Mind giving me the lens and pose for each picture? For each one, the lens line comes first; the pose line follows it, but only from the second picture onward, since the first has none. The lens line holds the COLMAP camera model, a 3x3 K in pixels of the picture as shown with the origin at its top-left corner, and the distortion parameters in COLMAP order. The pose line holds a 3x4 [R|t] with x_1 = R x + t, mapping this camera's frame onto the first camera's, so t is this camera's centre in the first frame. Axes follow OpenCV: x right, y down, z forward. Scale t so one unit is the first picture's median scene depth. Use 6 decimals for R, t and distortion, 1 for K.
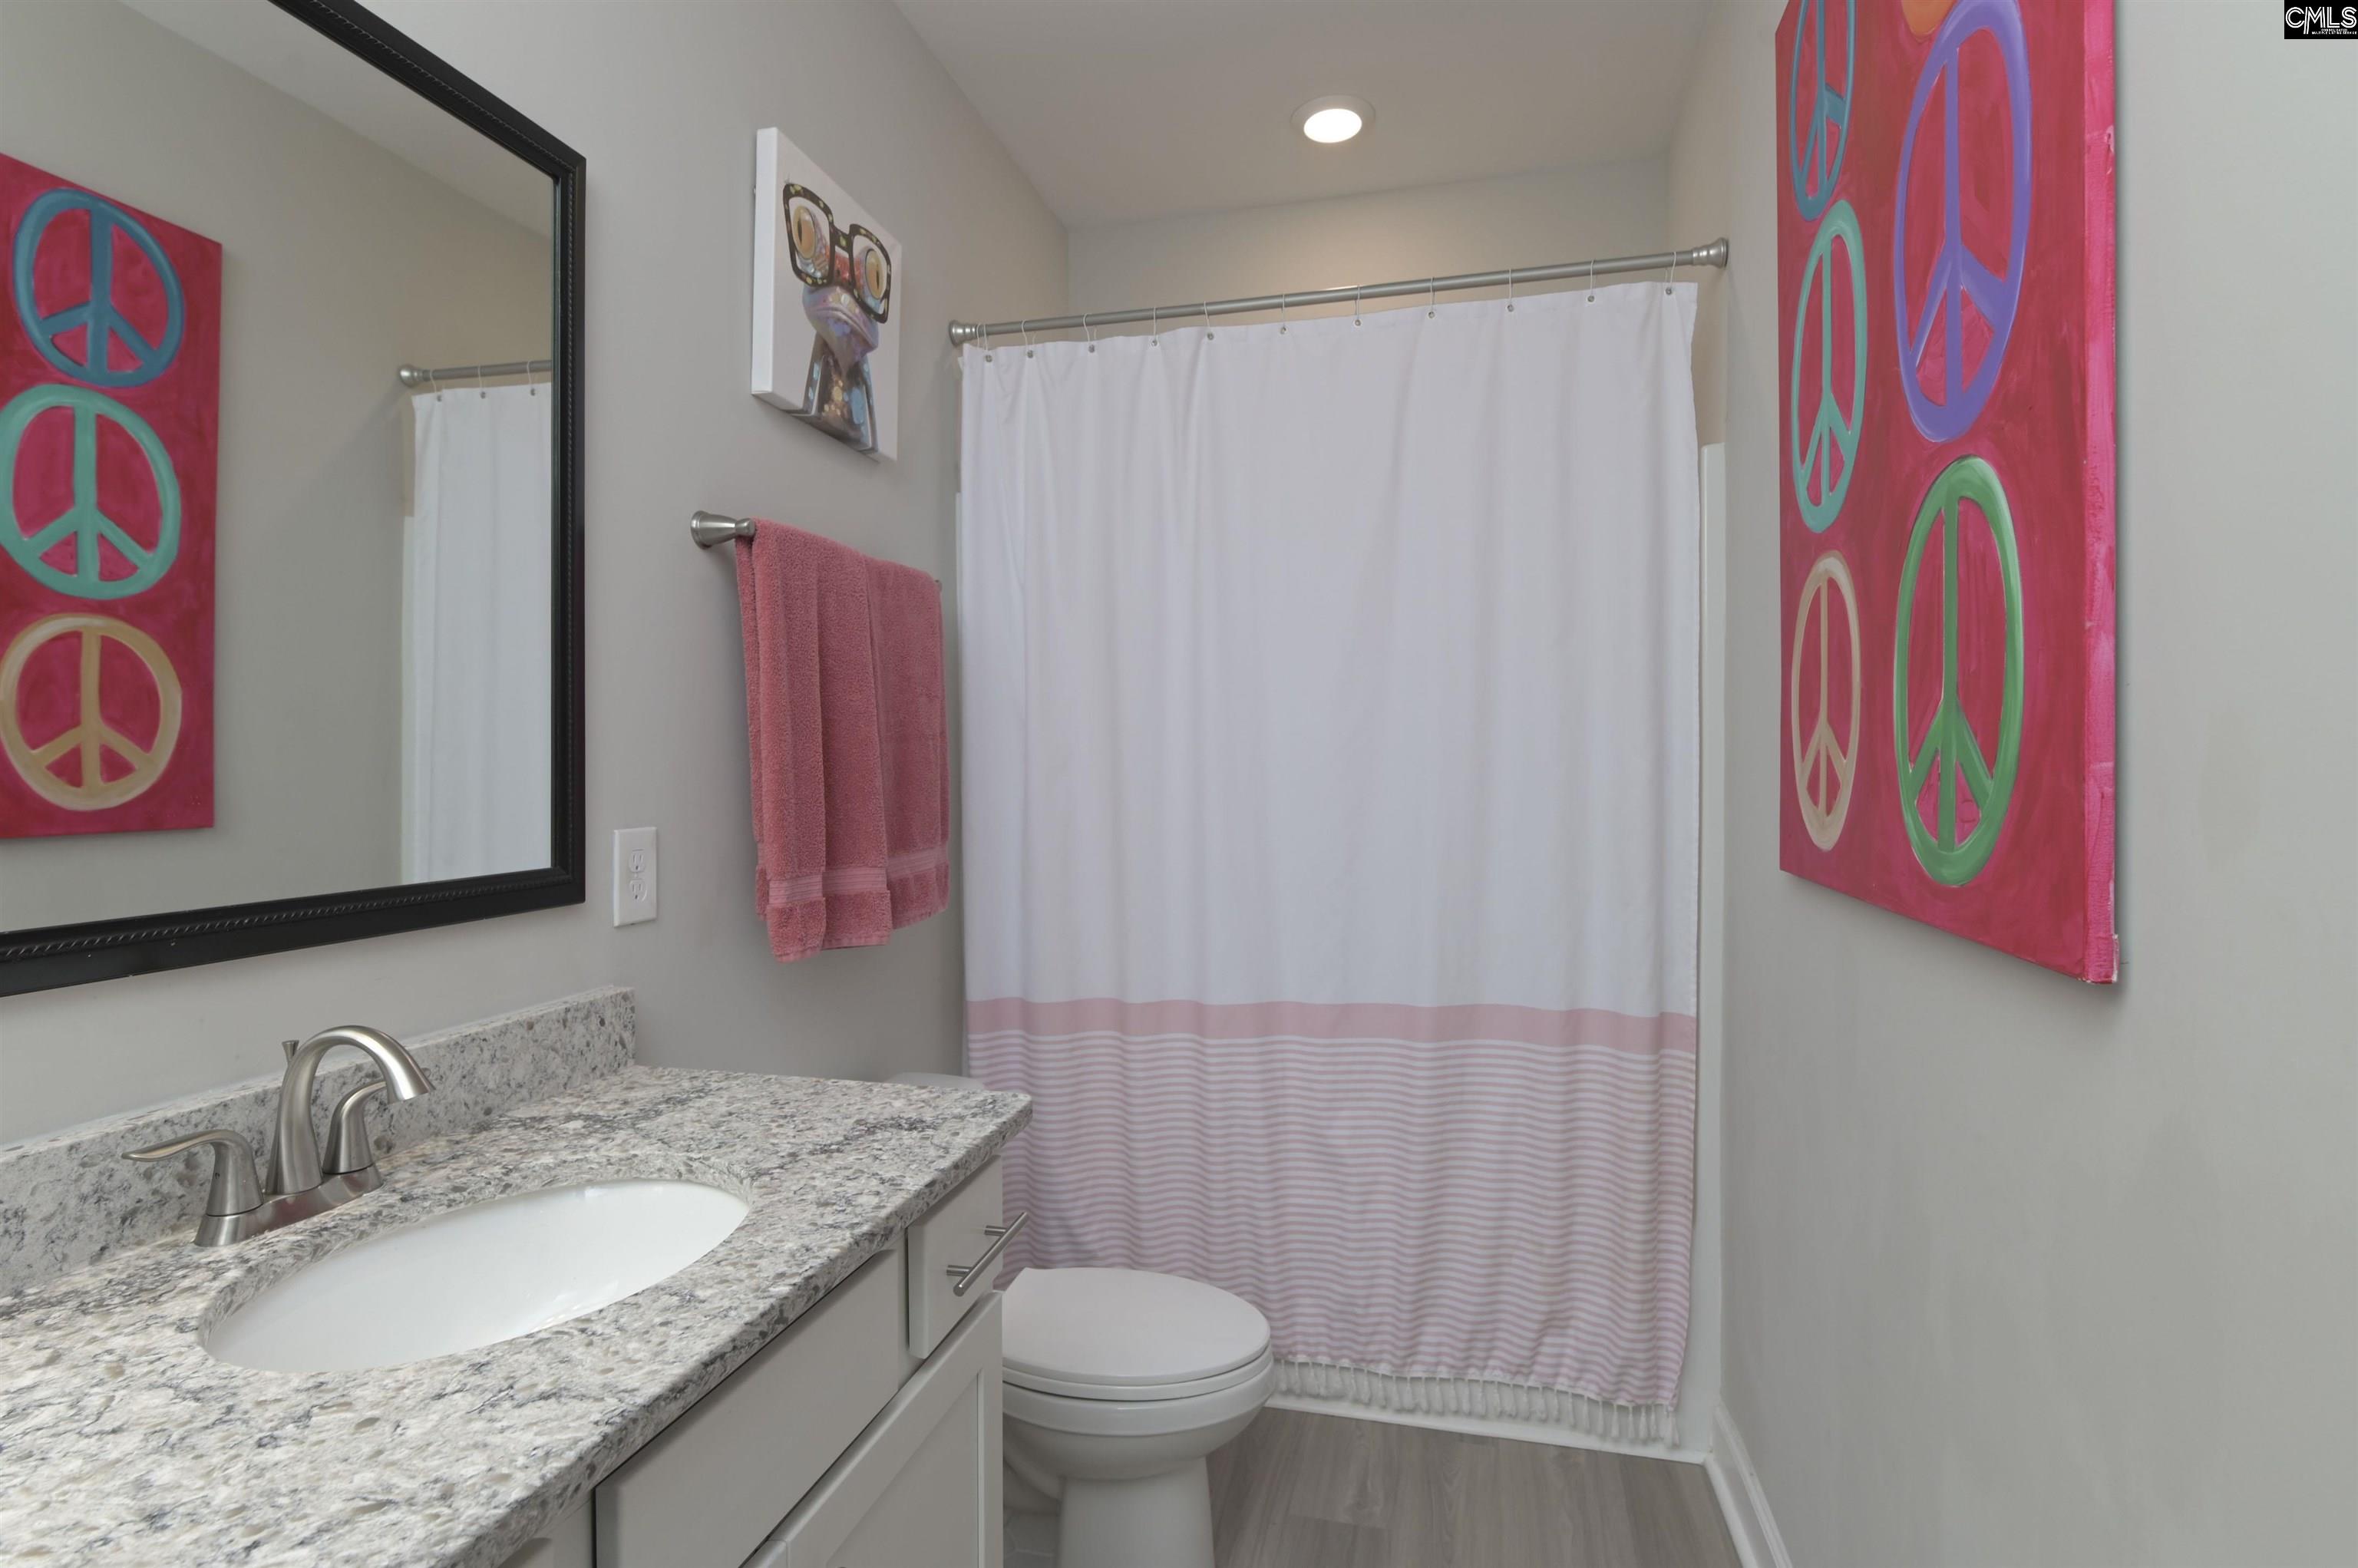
lens RADIAL K [[1182.7, 0, 1180.9], [0, 1182.7, 771.8], [0, 0, 1]] dist [0.010153, -0.012942]
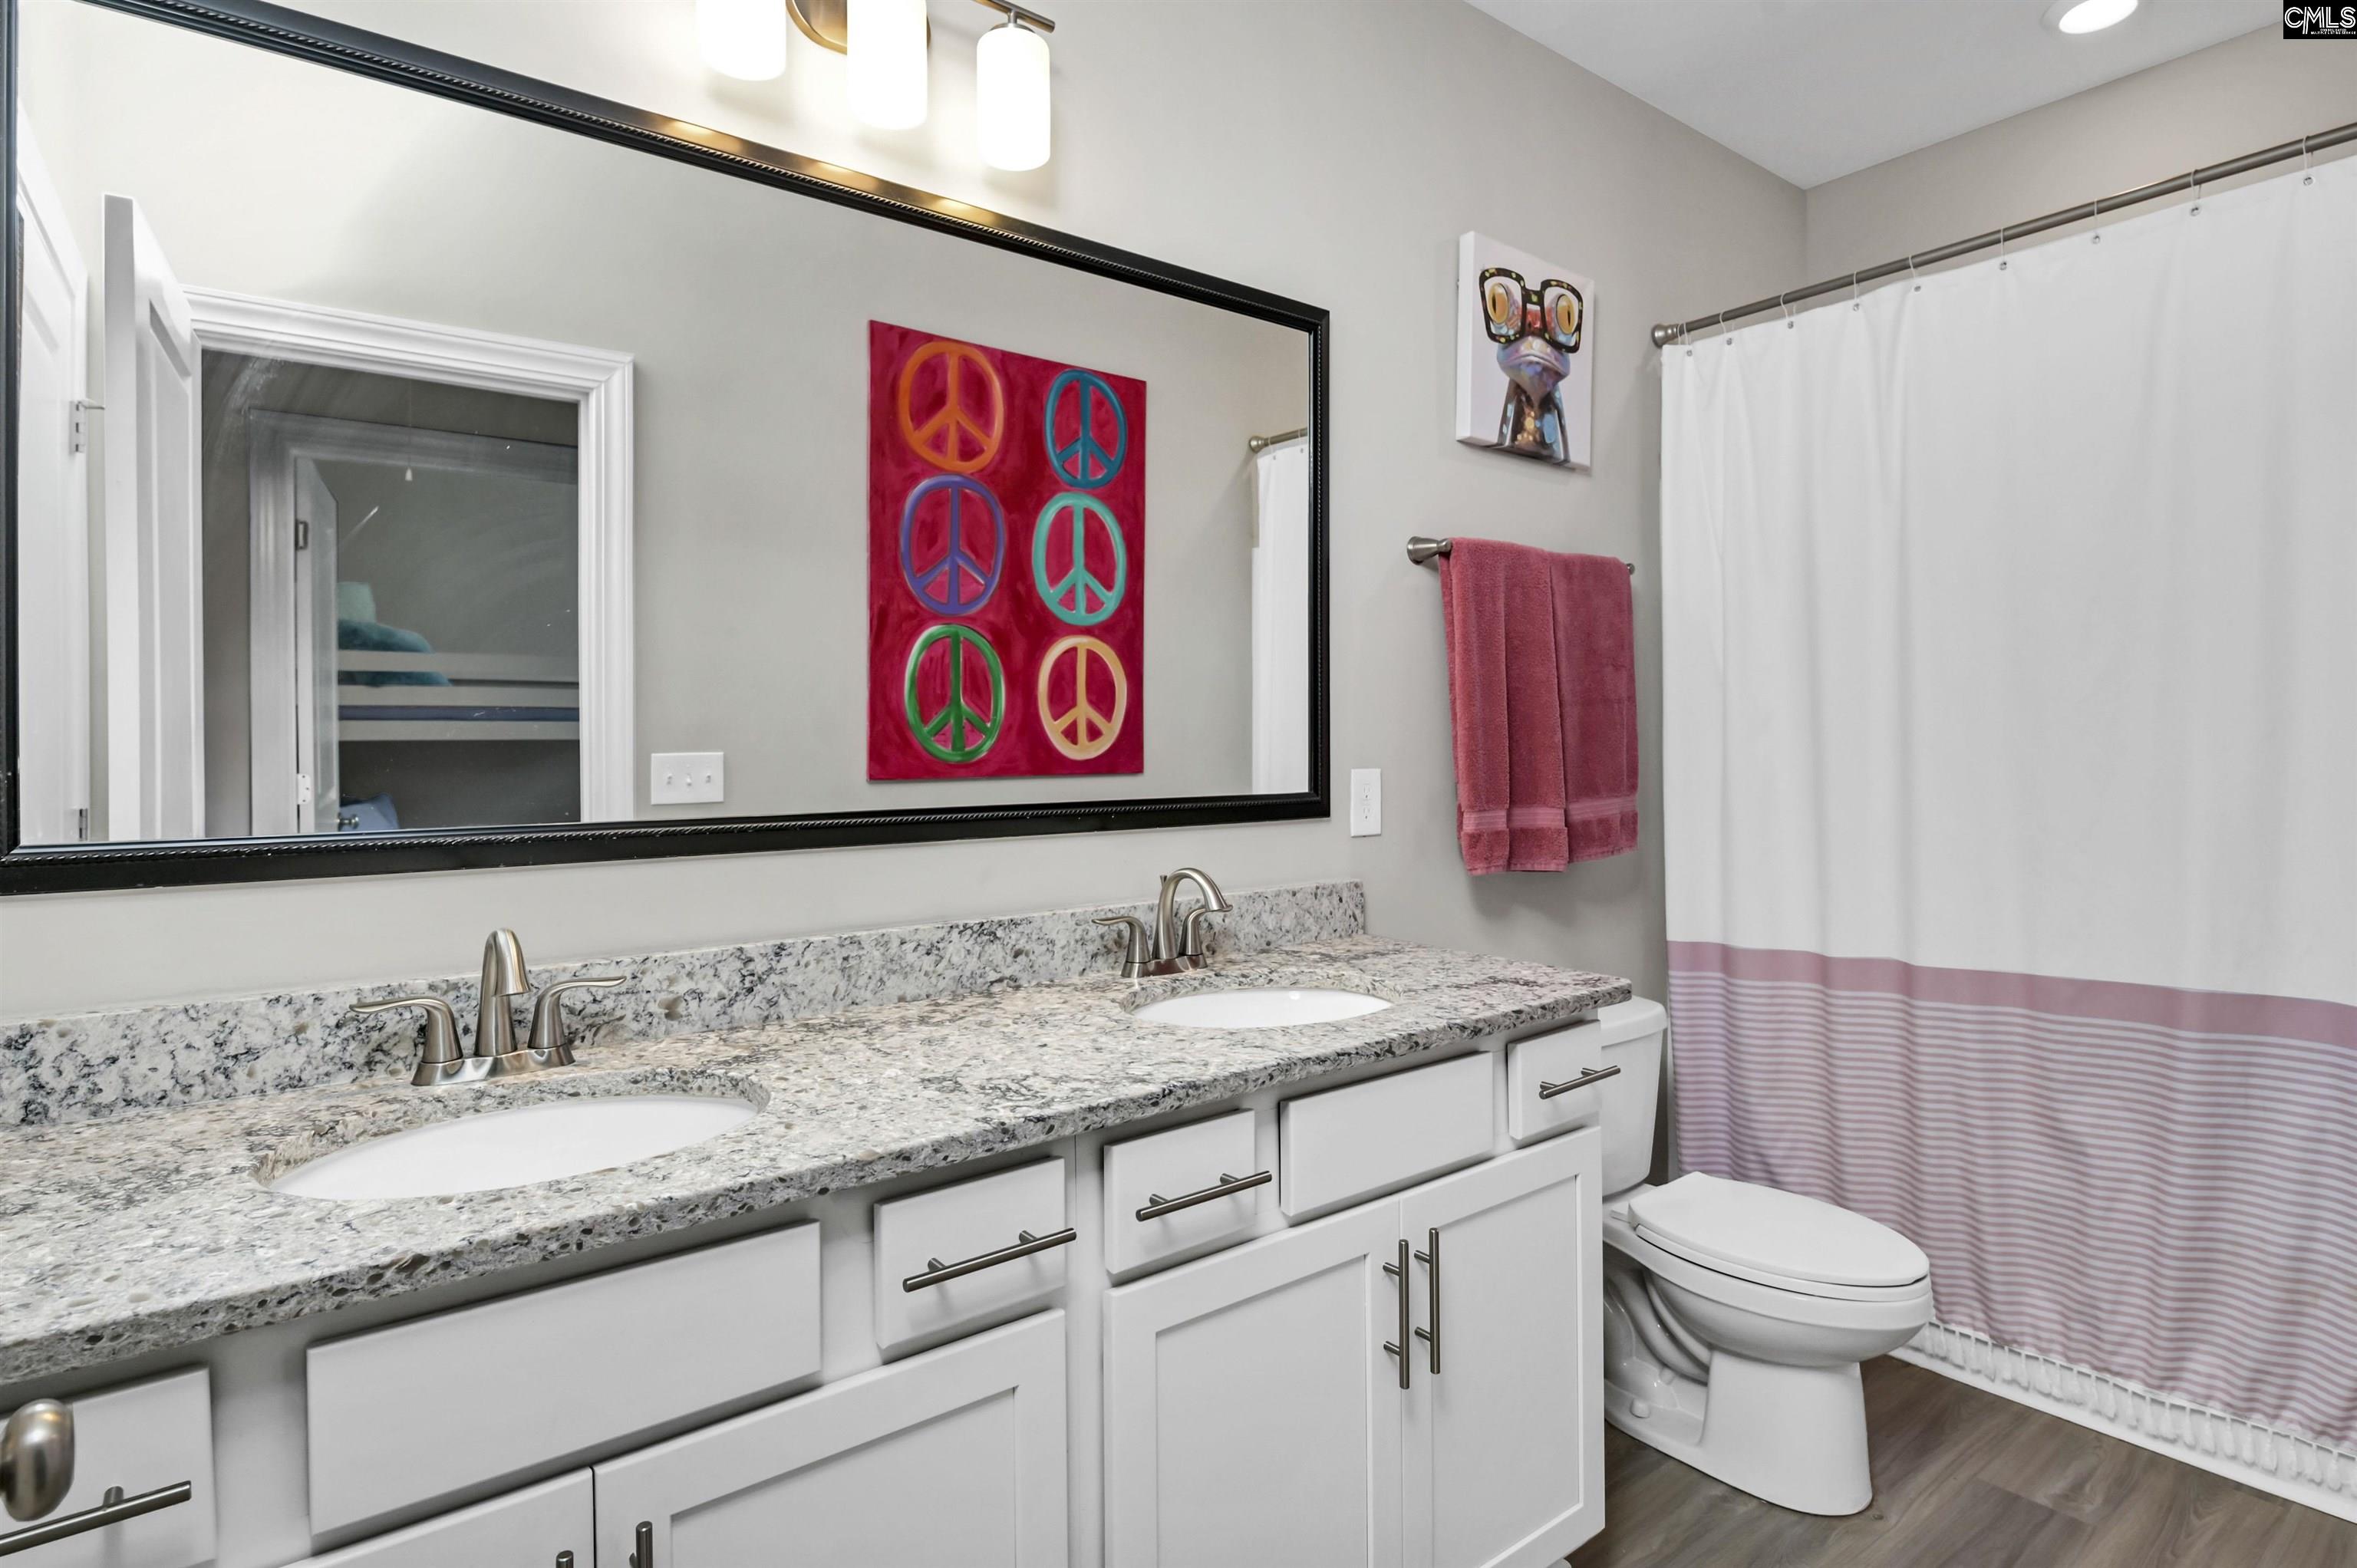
lens RADIAL K [[1241.7, 0, 1174.5], [0, 1241.7, 751.9], [0, 0, 1]] dist [0.000292, -0.000659]
pose [[0.782557, 0.000712, -0.622578, 0.228350], [0.000897, 0.999997, 0.002270, 0.019176], [0.622578, -0.002335, 0.782555, -0.243519]]
